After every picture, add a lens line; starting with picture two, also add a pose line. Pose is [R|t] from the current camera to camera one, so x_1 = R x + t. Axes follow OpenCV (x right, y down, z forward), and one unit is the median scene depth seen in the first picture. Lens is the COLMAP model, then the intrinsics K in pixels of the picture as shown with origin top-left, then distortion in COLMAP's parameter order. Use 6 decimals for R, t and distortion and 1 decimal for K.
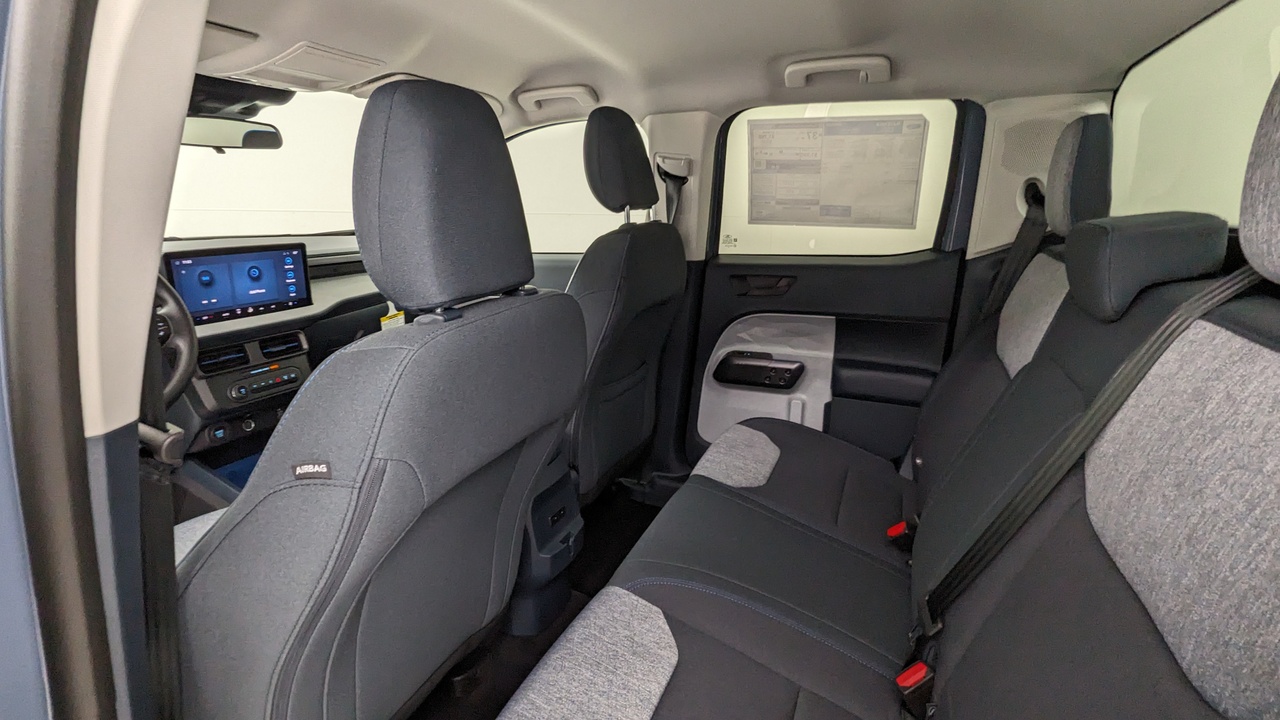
lens RADIAL K [[613.4, 0, 640.0], [0, 613.4, 360.0], [0, 0, 1]] dist [0.000900, 0.000349]
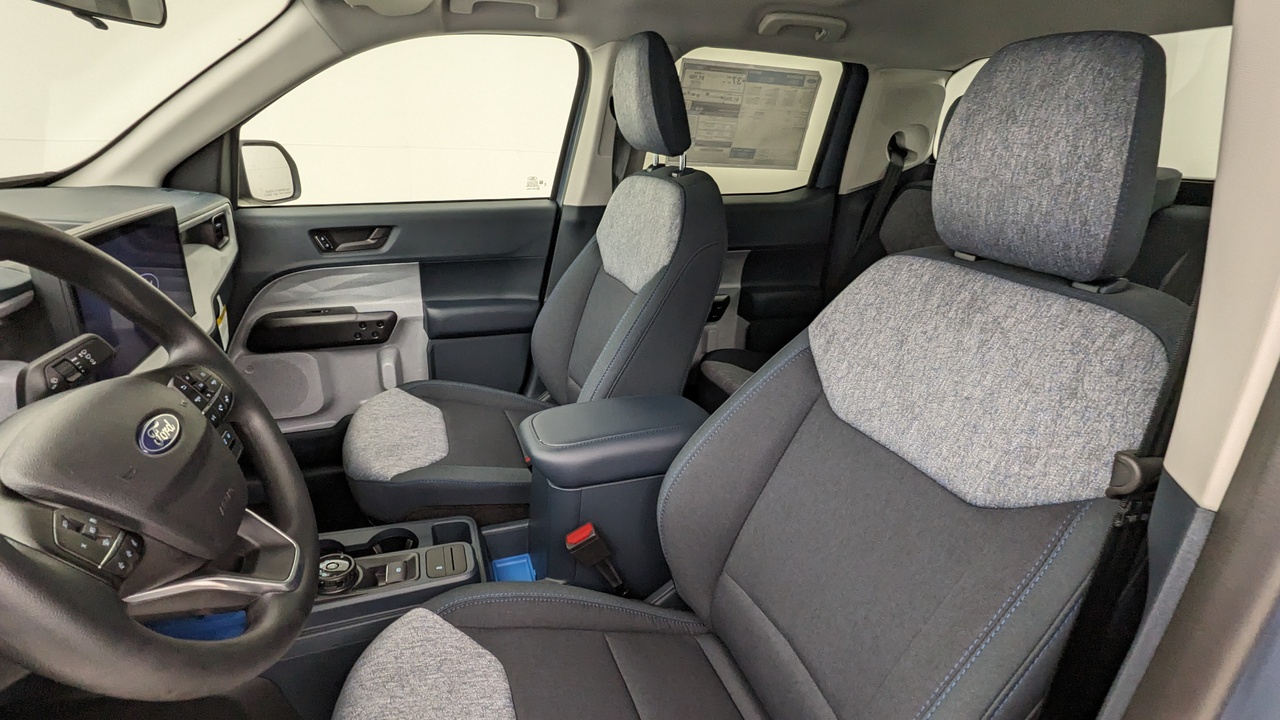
lens RADIAL K [[613.4, 0, 640.0], [0, 613.4, 360.0], [0, 0, 1]] dist [0.000900, 0.000349]
pose [[0.722777, -0.220383, 0.655000, -0.754258], [0.143578, 0.974996, 0.169615, -0.114683], [-0.676003, -0.028550, 0.736346, 0.369556]]
